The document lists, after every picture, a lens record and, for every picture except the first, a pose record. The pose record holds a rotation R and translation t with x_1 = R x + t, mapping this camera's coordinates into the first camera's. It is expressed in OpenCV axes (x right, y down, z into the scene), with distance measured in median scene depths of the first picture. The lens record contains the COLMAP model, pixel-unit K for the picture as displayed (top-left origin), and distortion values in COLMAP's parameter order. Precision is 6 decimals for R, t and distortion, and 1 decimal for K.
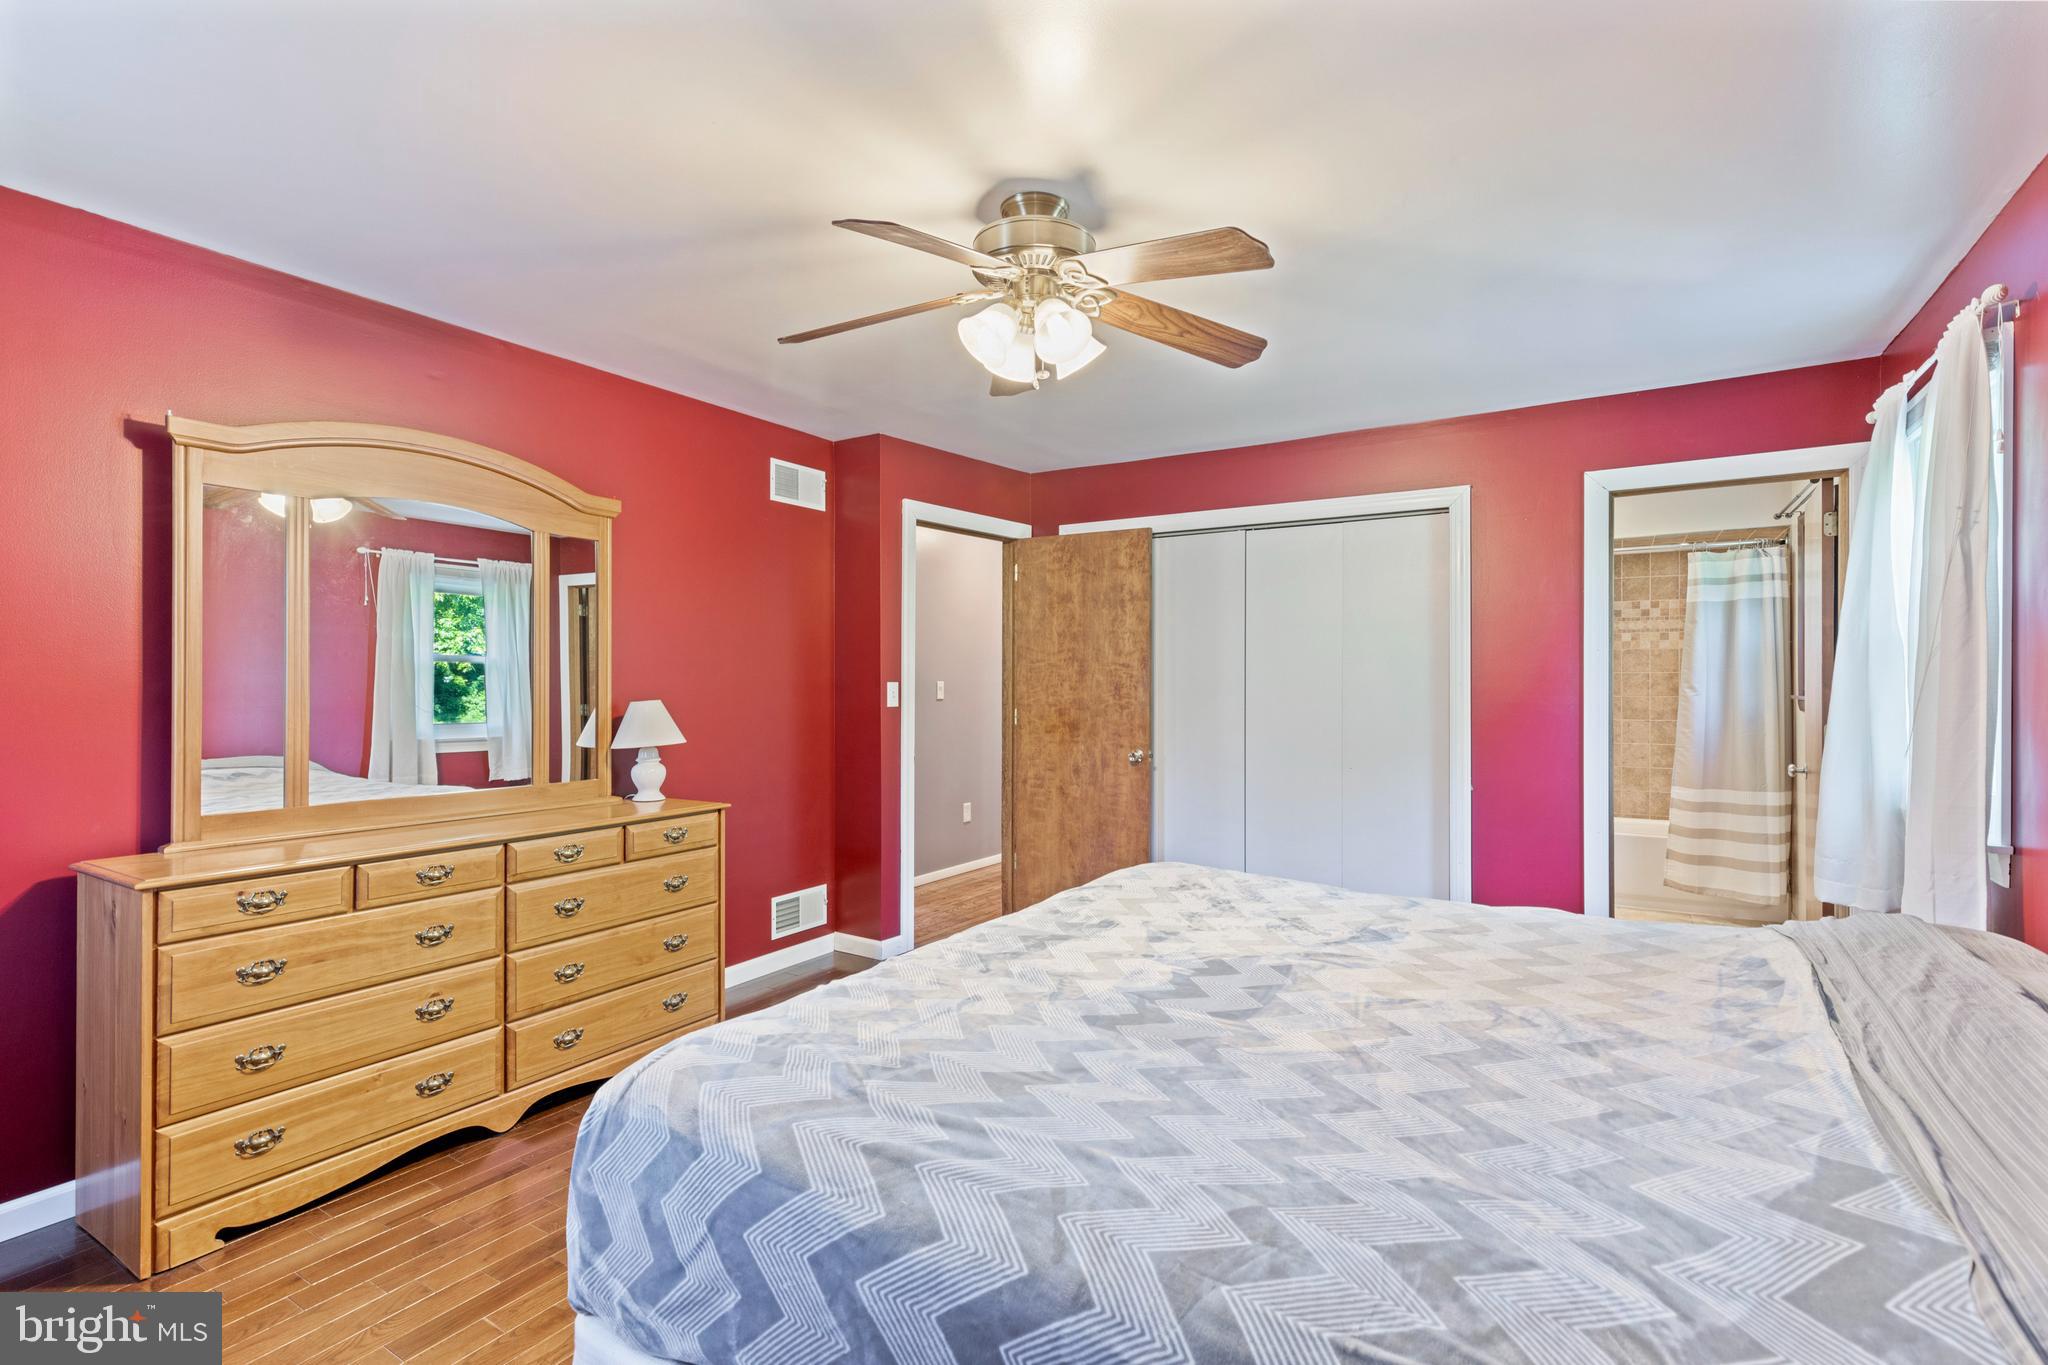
lens RADIAL K [[928.9, 0, 1023.8], [0, 928.9, 682.7], [0, 0, 1]] dist [0.005011, -0.000039]
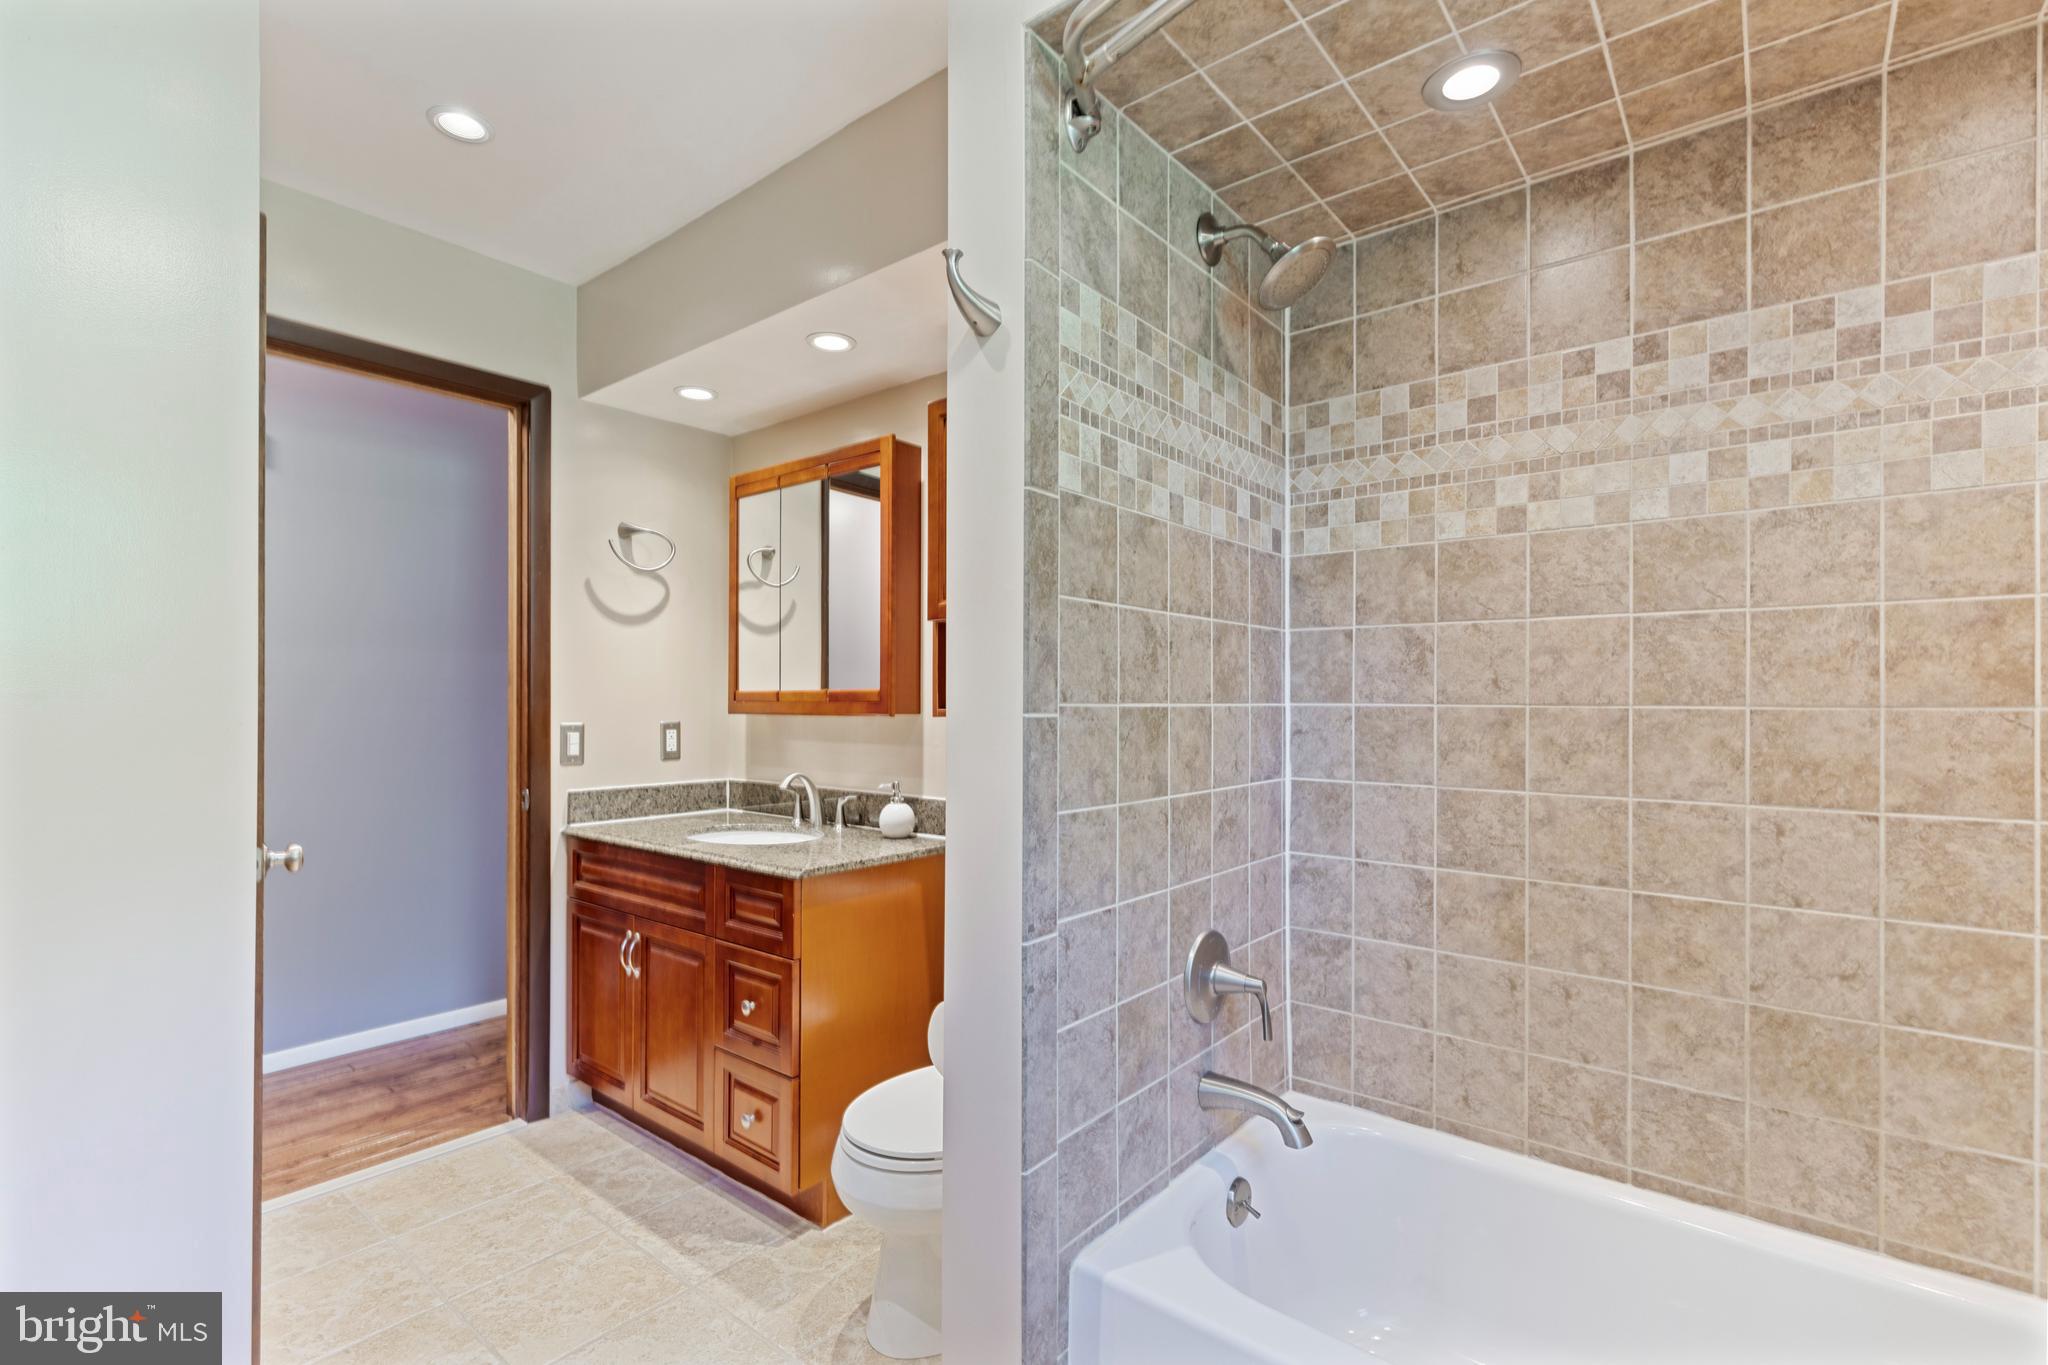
lens RADIAL K [[928.9, 0, 1026.7], [0, 928.9, 691.3], [0, 0, 1]] dist [0.005011, -0.000039]
pose [[0.993812, 0.000999, -0.111073, 0.490714], [-0.001588, 0.999985, -0.005212, 0.011672], [0.111066, 0.005356, 0.993799, 0.751151]]
